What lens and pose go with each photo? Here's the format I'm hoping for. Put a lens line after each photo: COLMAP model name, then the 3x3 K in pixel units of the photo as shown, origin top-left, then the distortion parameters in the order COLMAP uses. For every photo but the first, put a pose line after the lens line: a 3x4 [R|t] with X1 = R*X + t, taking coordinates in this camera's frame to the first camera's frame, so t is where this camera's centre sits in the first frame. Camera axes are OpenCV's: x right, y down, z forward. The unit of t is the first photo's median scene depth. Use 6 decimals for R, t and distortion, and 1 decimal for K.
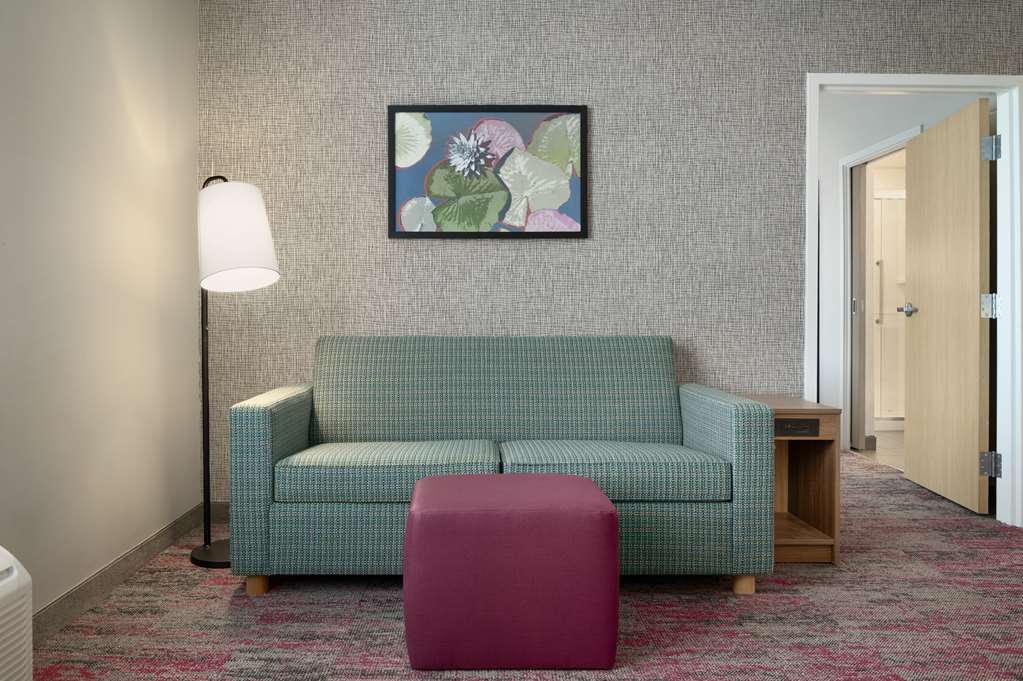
lens RADIAL K [[756.2, 0, 510.3], [0, 756.2, 339.3], [0, 0, 1]] dist [-0.003339, -0.009118]
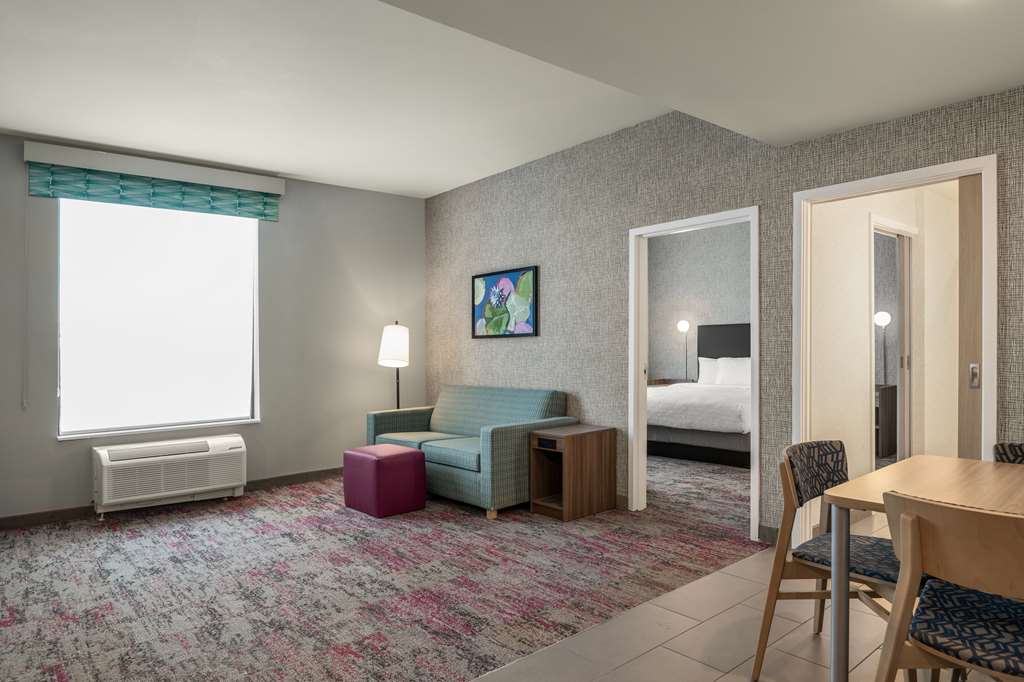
lens RADIAL K [[628.6, 0, 510.7], [0, 628.6, 350.7], [0, 0, 1]] dist [-0.001765, 0.000102]
pose [[0.654505, -0.012217, -0.755959, 1.239287], [0.004587, 0.999915, -0.012188, -0.078377], [0.756044, 0.004509, 0.654506, -0.070259]]
